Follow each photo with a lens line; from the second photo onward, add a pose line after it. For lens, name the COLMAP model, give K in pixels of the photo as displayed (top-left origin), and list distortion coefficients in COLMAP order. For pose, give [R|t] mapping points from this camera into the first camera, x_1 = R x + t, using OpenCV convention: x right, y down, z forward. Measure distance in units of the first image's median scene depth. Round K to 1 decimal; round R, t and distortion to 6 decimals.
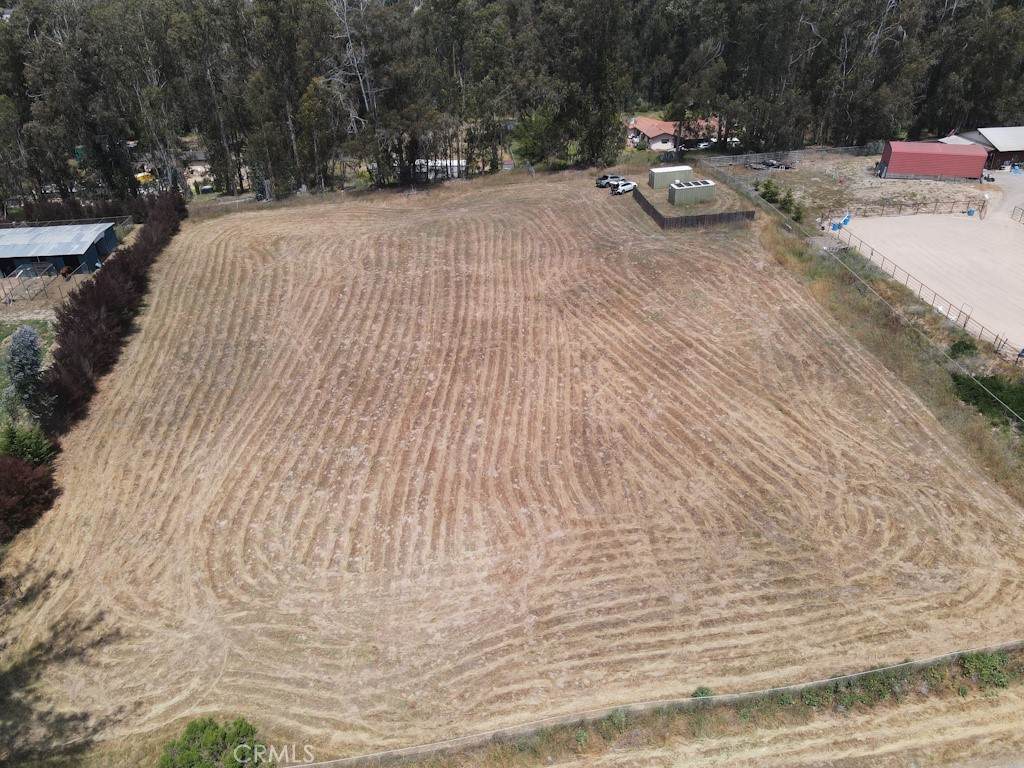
lens RADIAL K [[747.5, 0, 511.1], [0, 747.5, 381.9], [0, 0, 1]] dist [0.019590, -0.006271]
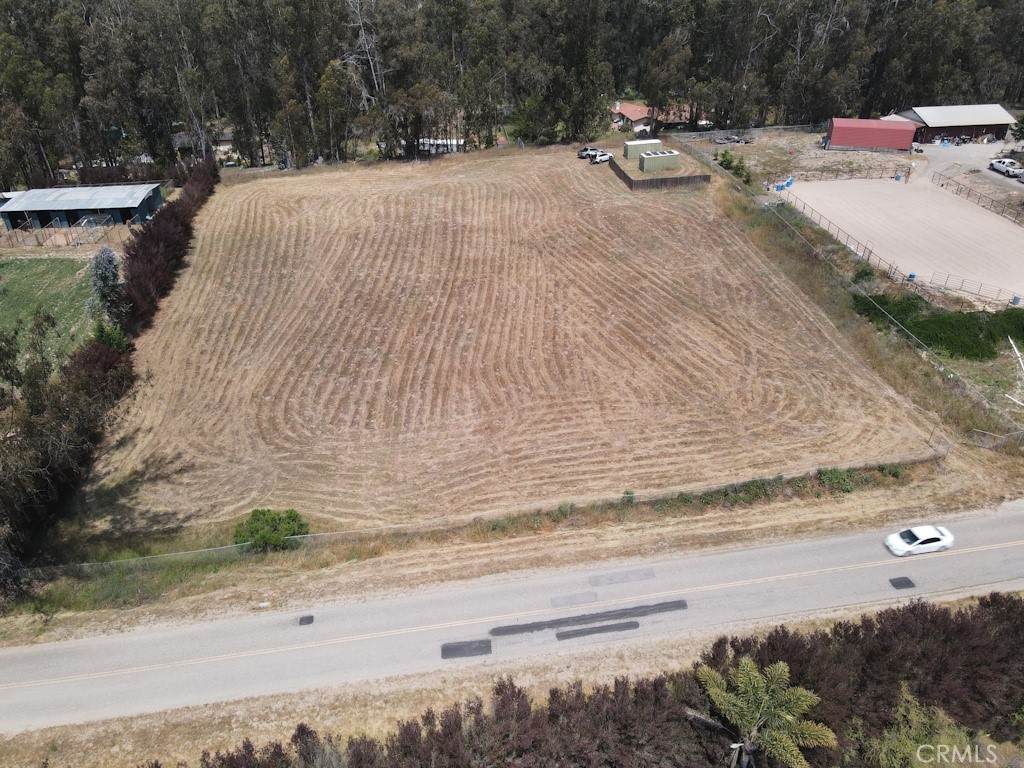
lens RADIAL K [[747.5, 0, 510.4], [0, 747.5, 380.9], [0, 0, 1]] dist [0.019590, -0.006271]
pose [[0.999980, 0.005203, -0.003669, 0.030241], [-0.005205, 0.999986, -0.000659, 0.139195], [0.003665, 0.000678, 0.999993, -0.242111]]
